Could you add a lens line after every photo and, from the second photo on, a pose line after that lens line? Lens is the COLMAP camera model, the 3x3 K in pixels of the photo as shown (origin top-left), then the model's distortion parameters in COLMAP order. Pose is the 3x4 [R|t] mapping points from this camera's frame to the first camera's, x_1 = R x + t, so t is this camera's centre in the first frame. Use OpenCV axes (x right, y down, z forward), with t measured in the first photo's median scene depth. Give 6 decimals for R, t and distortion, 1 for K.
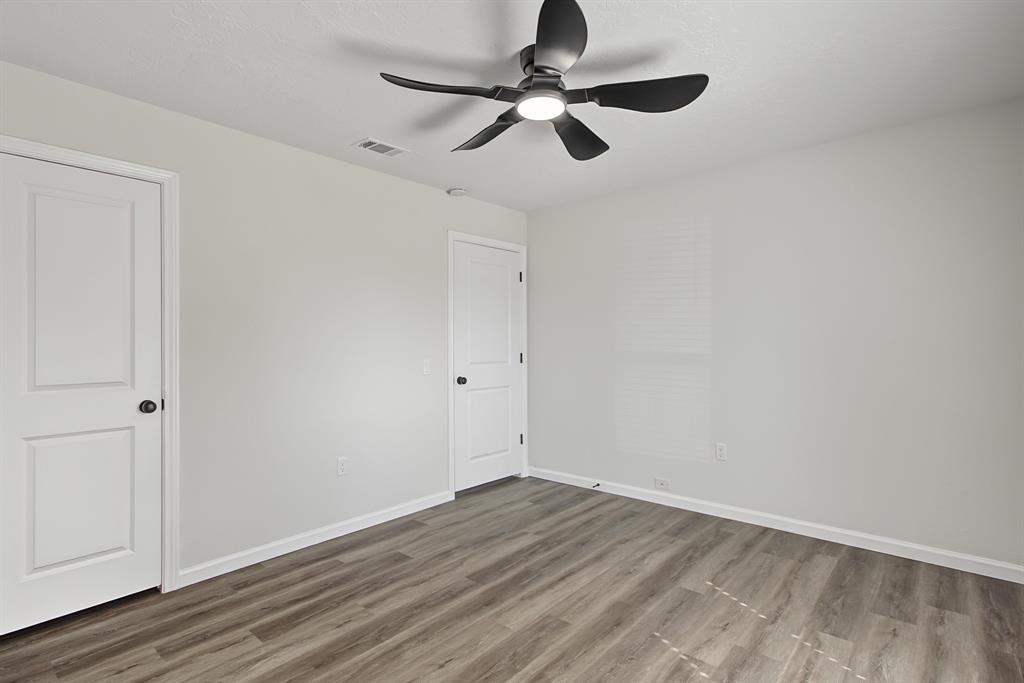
lens RADIAL K [[492.7, 0, 512.0], [0, 492.7, 341.5], [0, 0, 1]] dist [-0.002280, 0.000094]
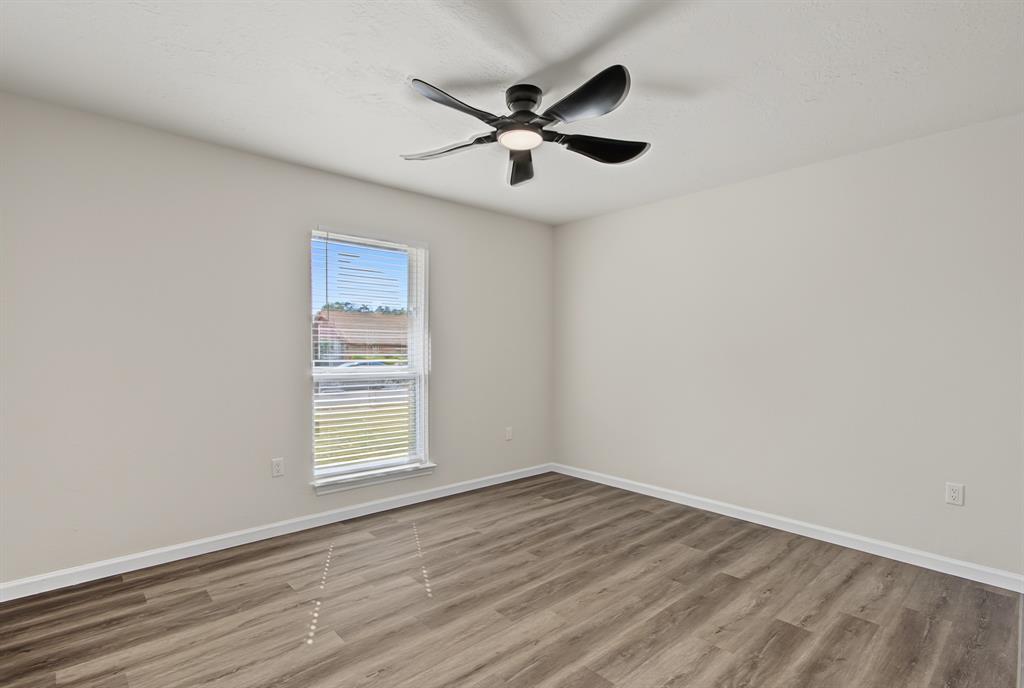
lens RADIAL K [[482.5, 0, 512.0], [0, 482.5, 344.0], [0, 0, 1]] dist [0.000014, -0.000062]
pose [[-0.994567, 0.005299, 0.103966, -0.028214], [0.003416, 0.999827, -0.018284, 0.012553], [-0.104045, -0.017829, -0.994413, 1.978386]]
